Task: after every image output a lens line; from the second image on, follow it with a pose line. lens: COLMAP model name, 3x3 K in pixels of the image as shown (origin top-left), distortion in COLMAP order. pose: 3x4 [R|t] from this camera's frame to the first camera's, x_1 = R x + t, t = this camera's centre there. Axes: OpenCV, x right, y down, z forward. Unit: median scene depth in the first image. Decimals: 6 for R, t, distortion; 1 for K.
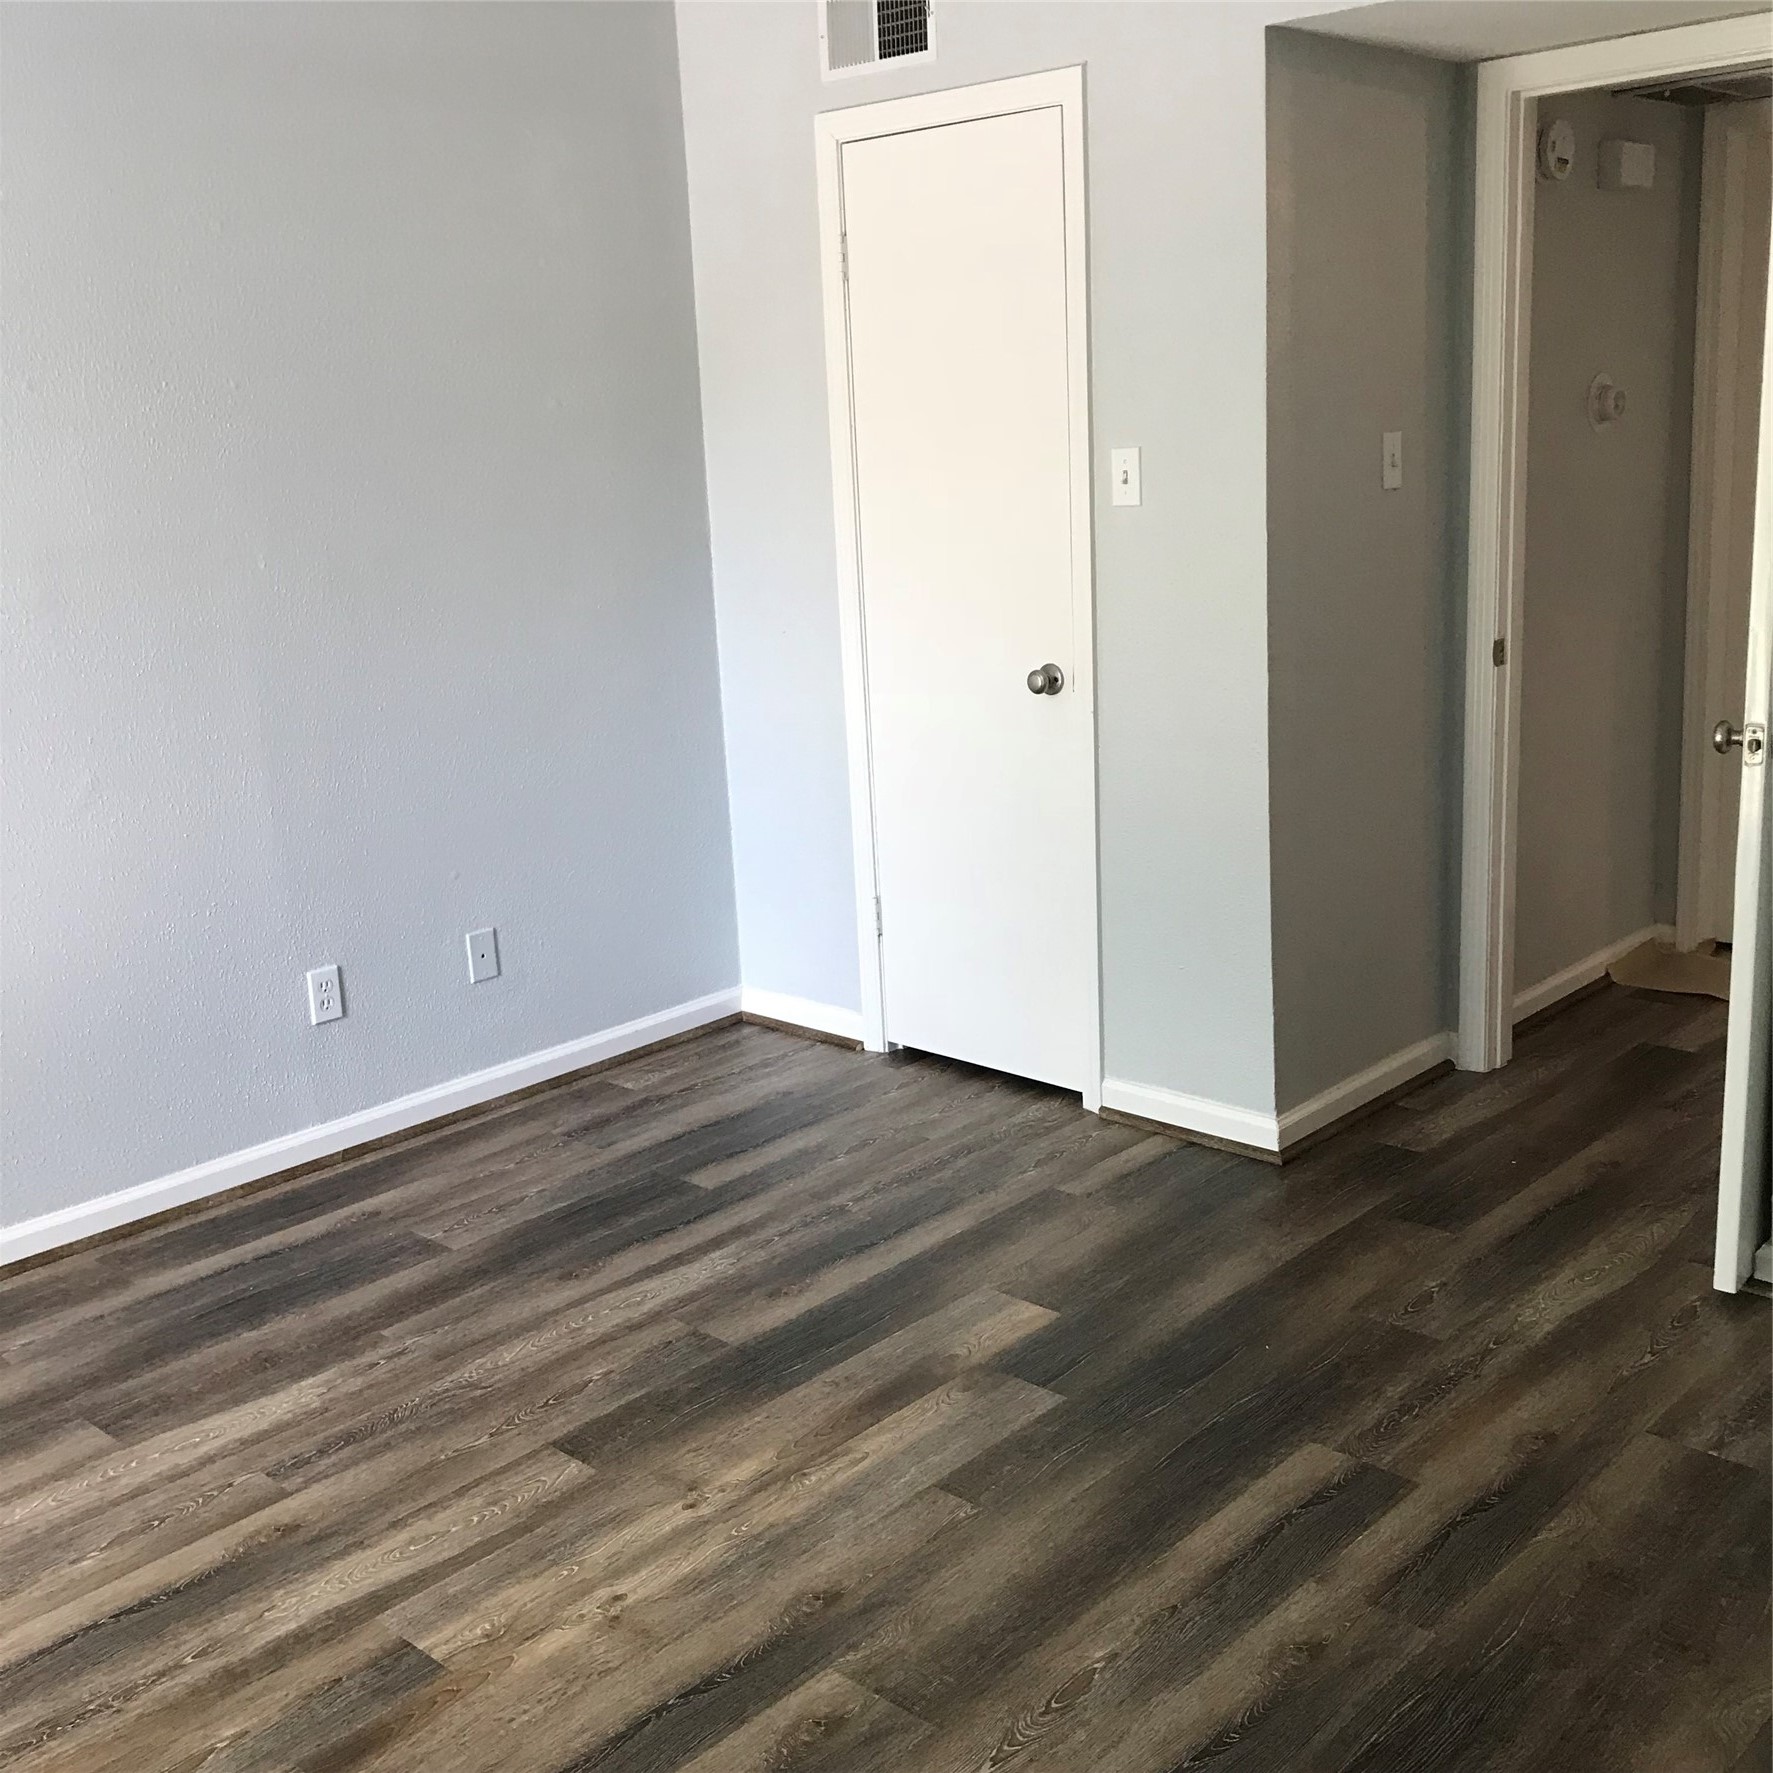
lens RADIAL K [[1972.9, 0, 886.5], [0, 1972.9, 886.5], [0, 0, 1]] dist [0.008601, 0.017243]
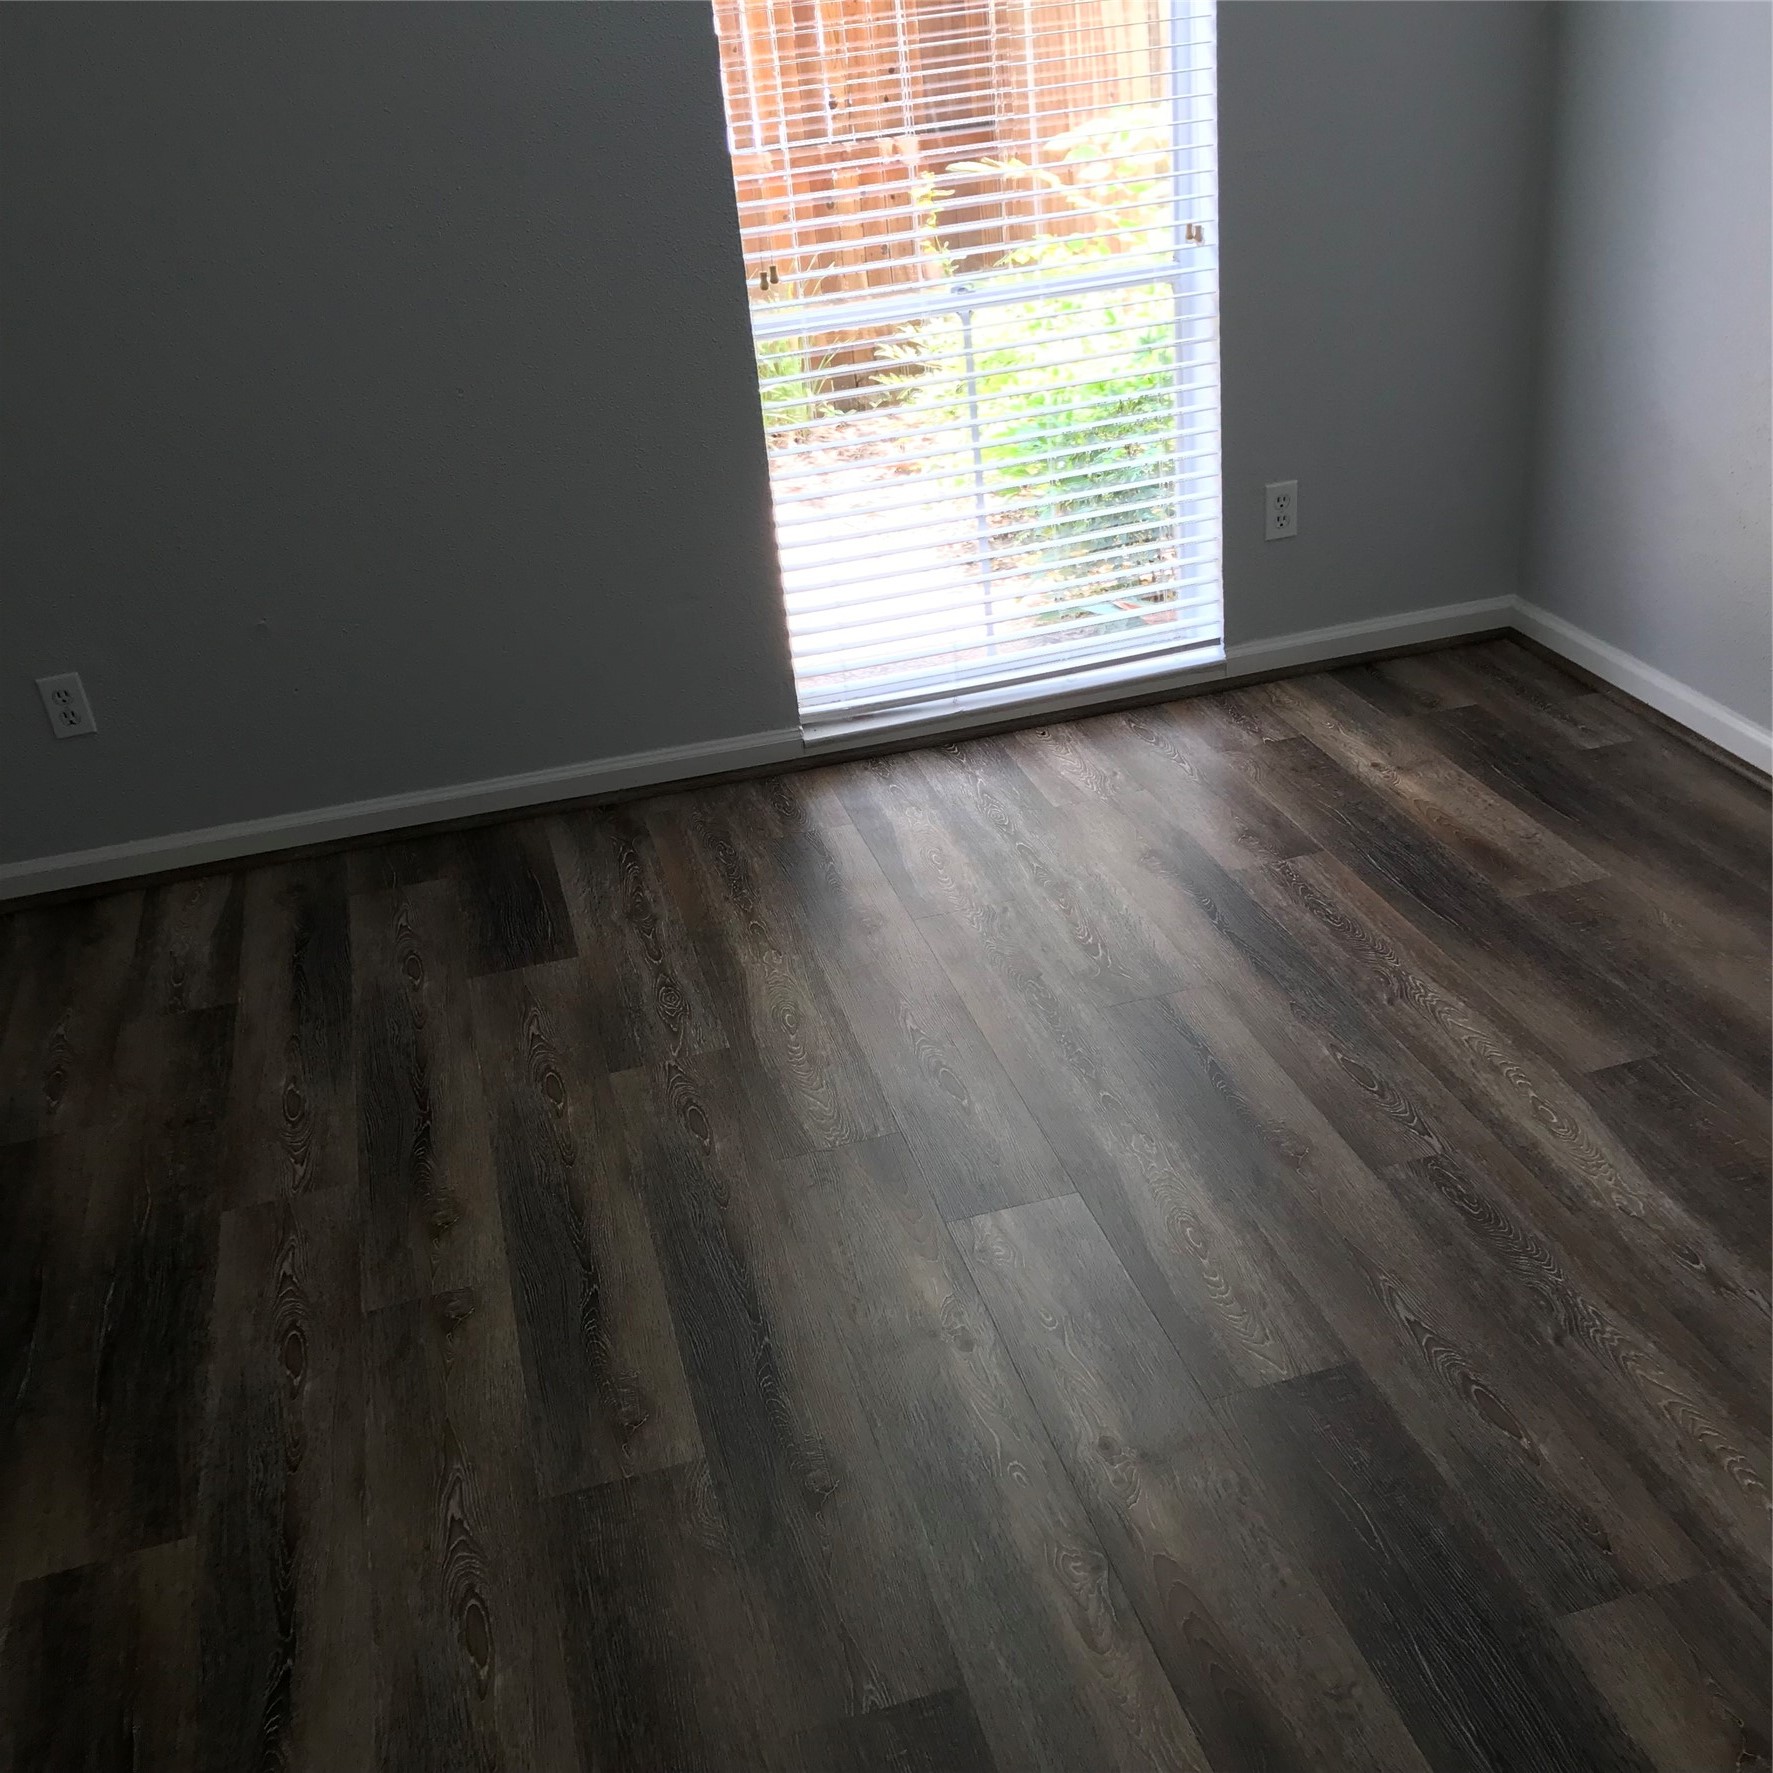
lens RADIAL K [[1972.9, 0, 886.5], [0, 1972.9, 886.5], [0, 0, 1]] dist [0.008601, 0.017243]
pose [[-0.517441, 0.466191, -0.717580, 0.356952], [-0.099705, 0.800012, 0.591641, -0.269910], [0.849890, 0.377686, -0.367477, 1.054188]]
